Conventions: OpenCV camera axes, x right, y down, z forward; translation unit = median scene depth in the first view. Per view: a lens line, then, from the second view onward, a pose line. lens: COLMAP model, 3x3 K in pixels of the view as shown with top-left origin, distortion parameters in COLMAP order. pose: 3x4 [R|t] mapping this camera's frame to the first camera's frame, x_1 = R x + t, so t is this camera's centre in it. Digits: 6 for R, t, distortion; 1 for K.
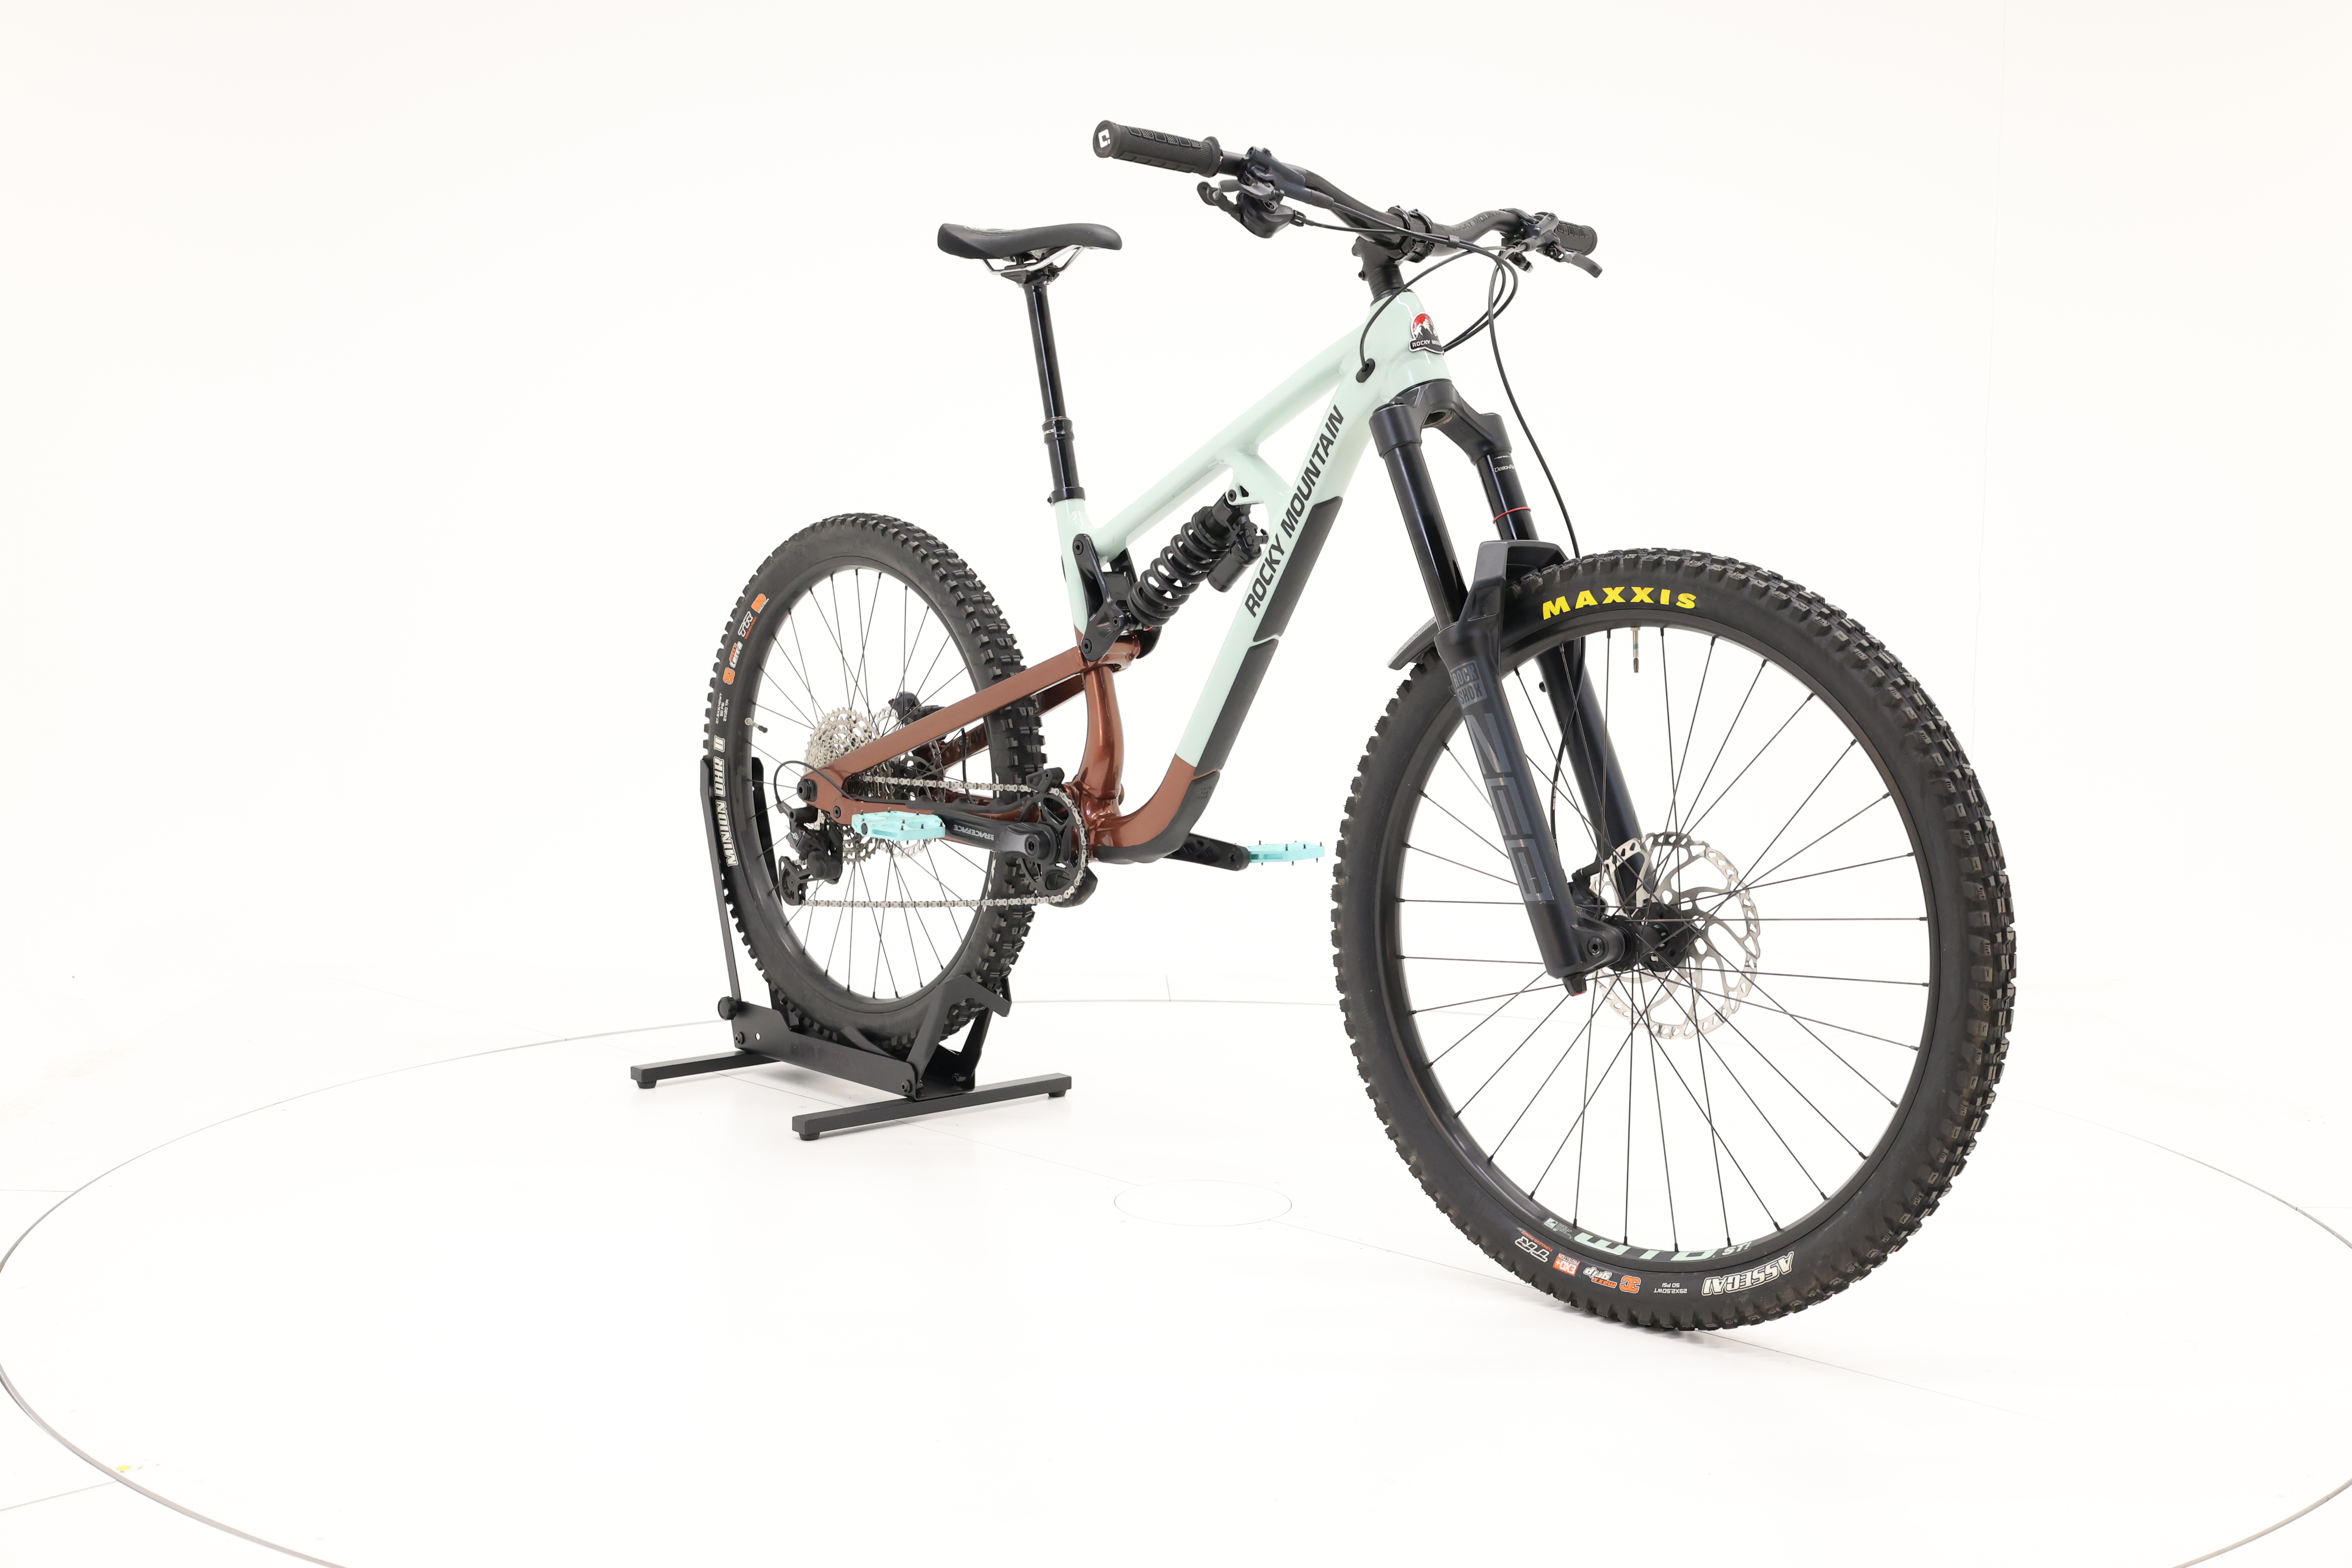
lens RADIAL K [[2646.1, 0, 1183.3], [0, 2646.1, 782.3], [0, 0, 1]] dist [0.008375, 0.000000]
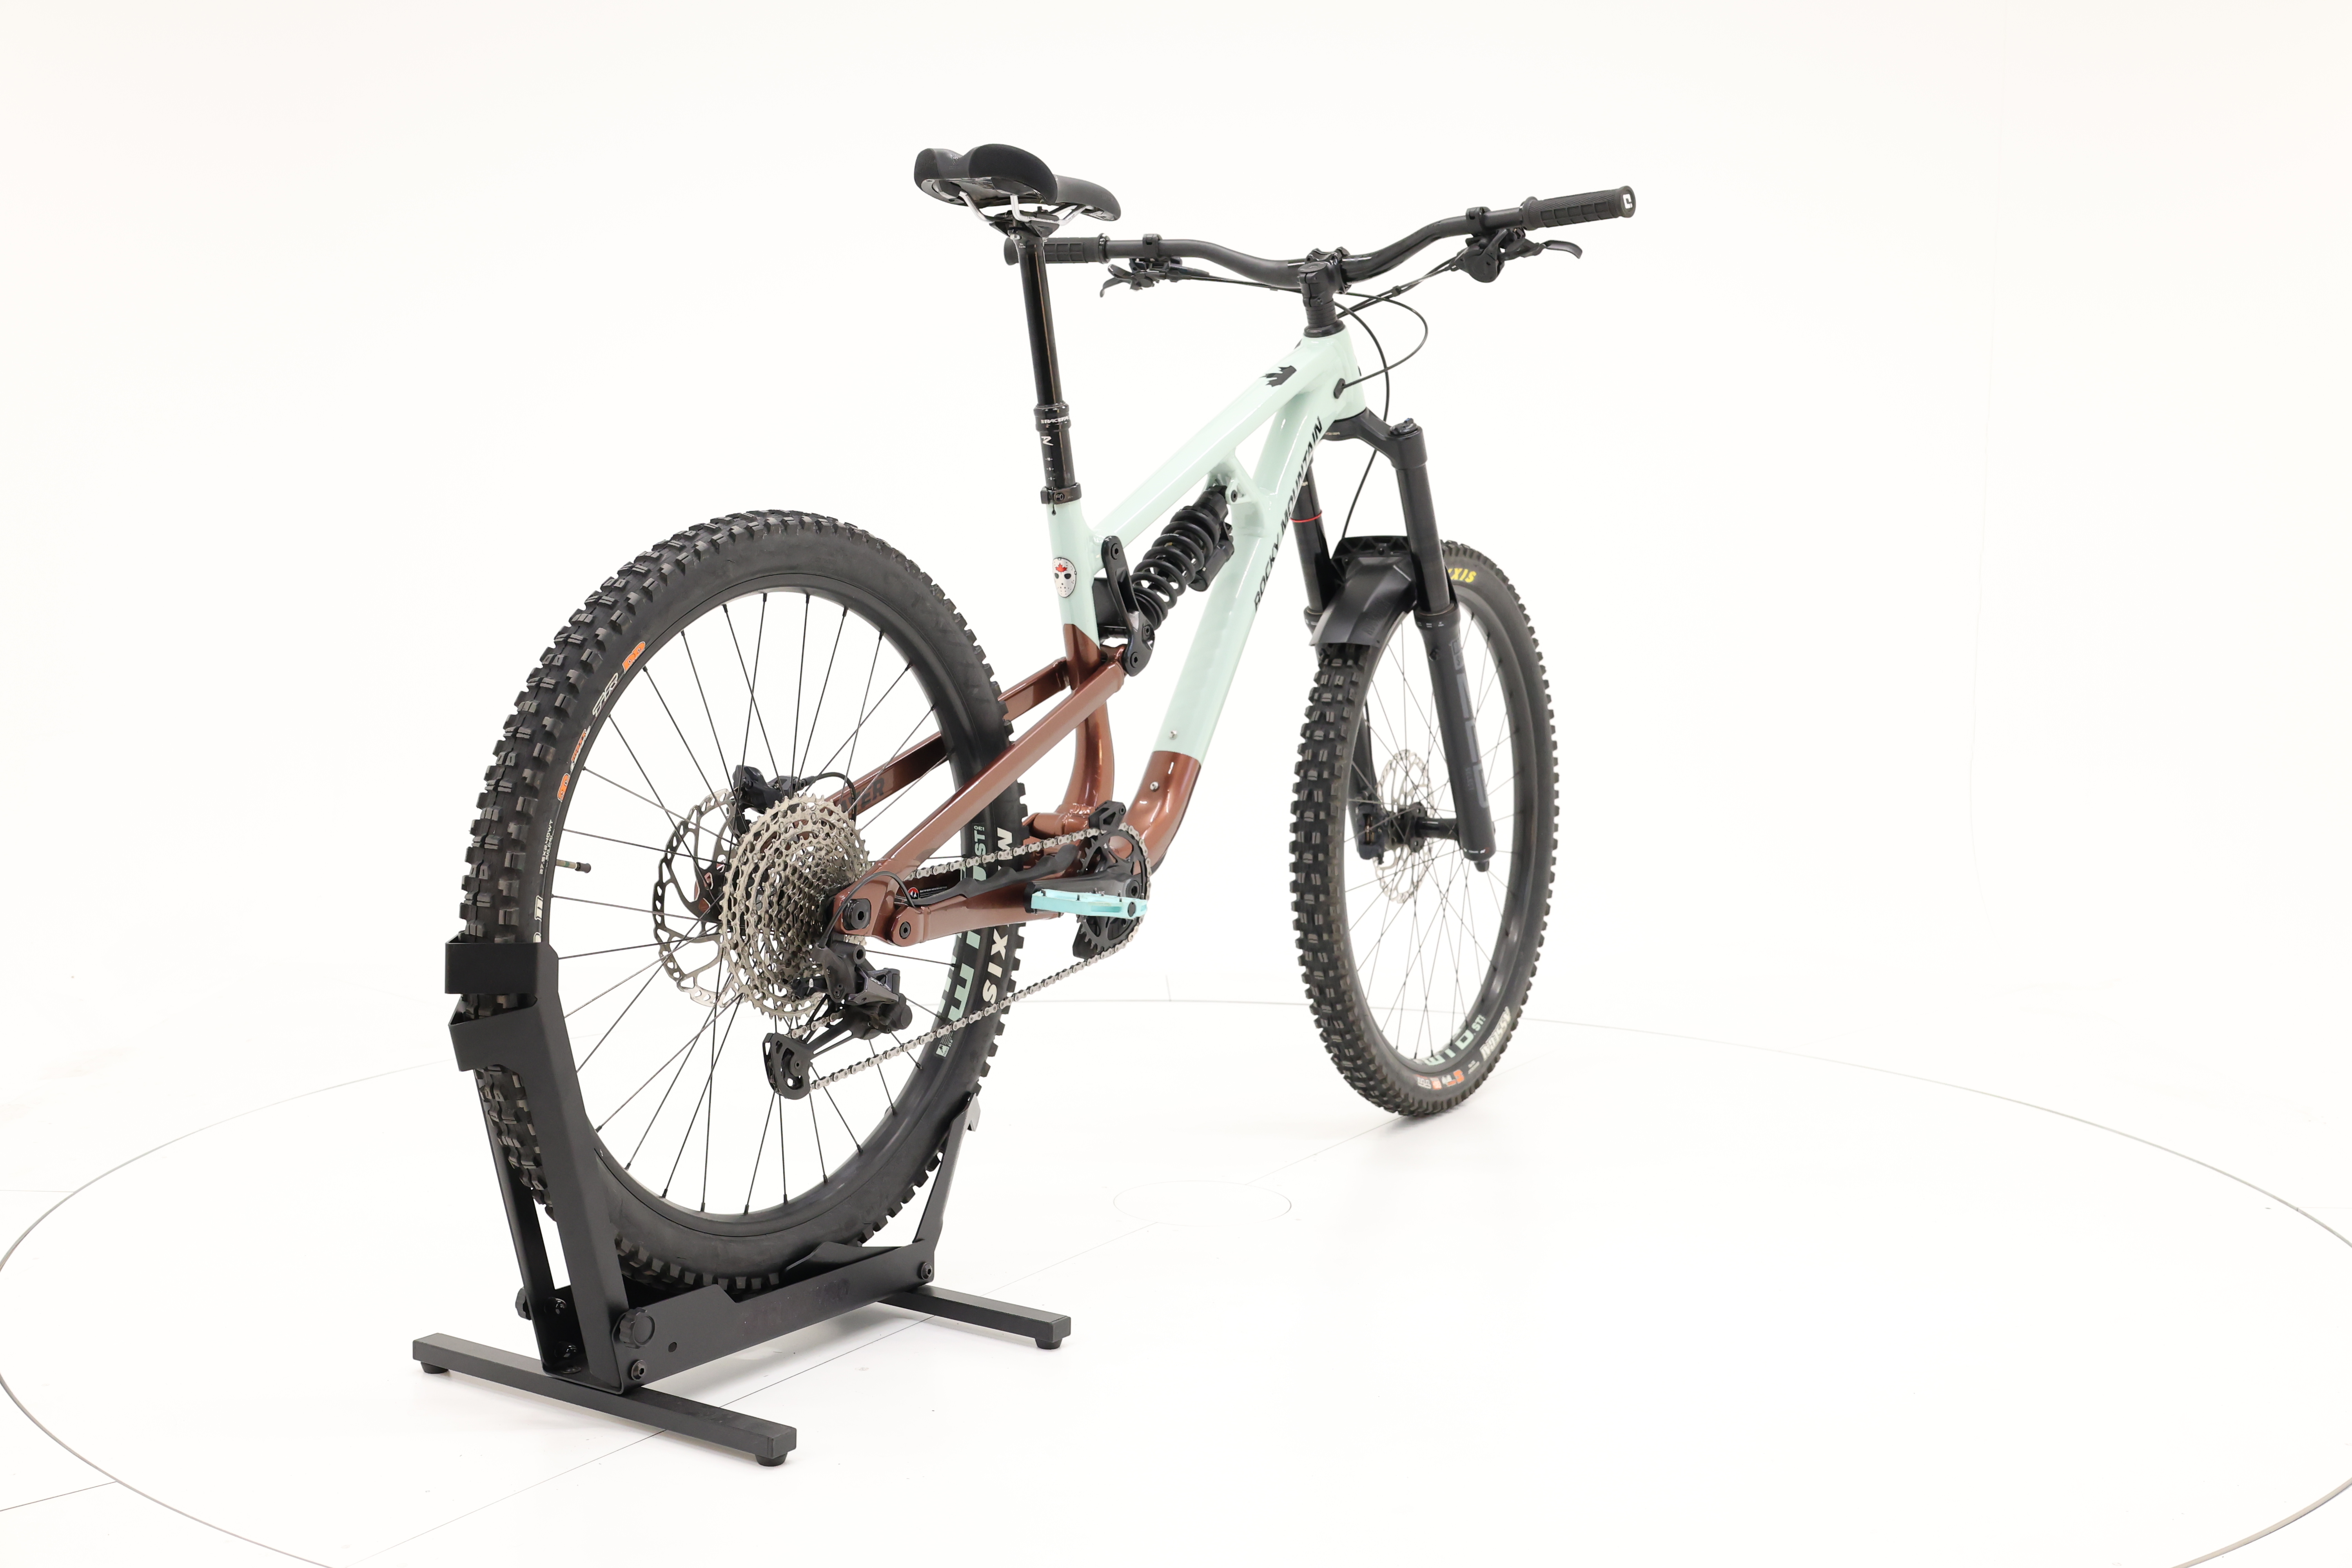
lens RADIAL K [[2646.1, 0, 1171.6], [0, 2646.1, 782.4], [0, 0, 1]] dist [0.008375, 0.000000]
pose [[-0.234323, -0.113256, 0.965539, -1.020439], [0.077988, 0.987800, 0.134793, -0.145666], [-0.969026, 0.106886, -0.222632, 1.325822]]
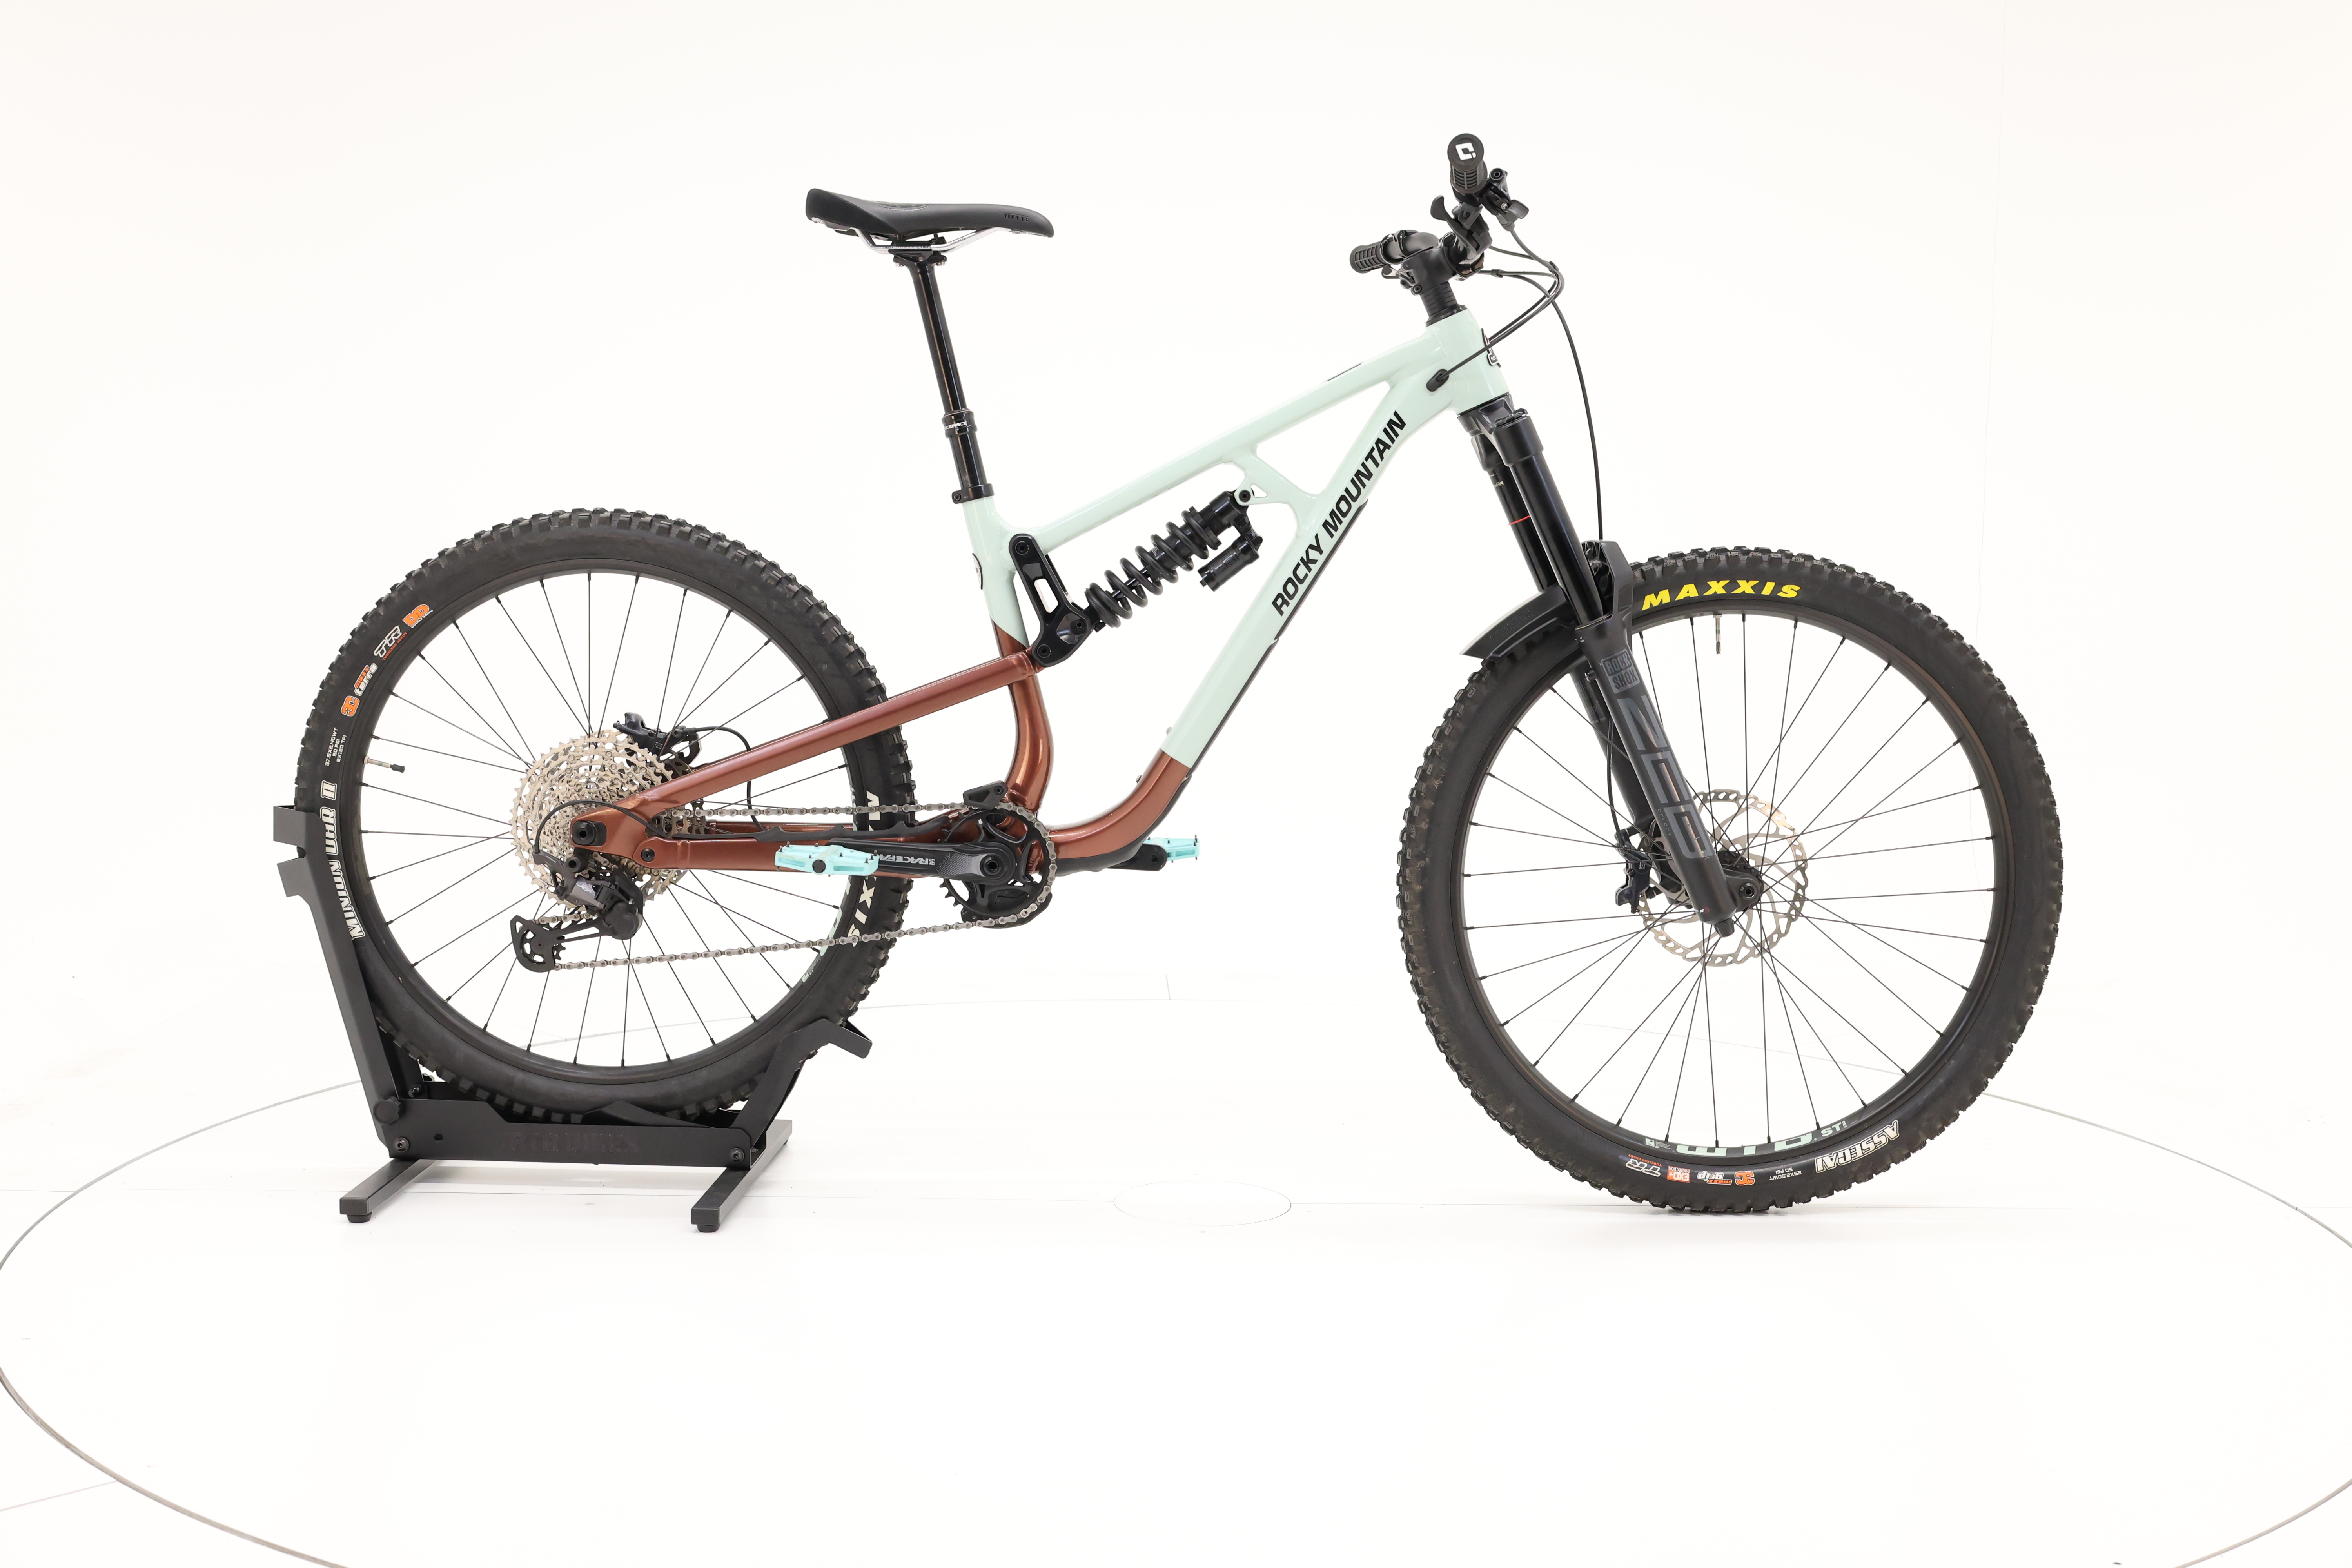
lens RADIAL K [[2646.1, 0, 1176.4], [0, 2646.1, 783.7], [0, 0, 1]] dist [0.008375, 0.000000]
pose [[0.702256, -0.074884, 0.707975, -0.758317], [0.065056, 0.997042, 0.040930, -0.044071], [-0.708946, 0.017315, 0.705051, 0.325492]]
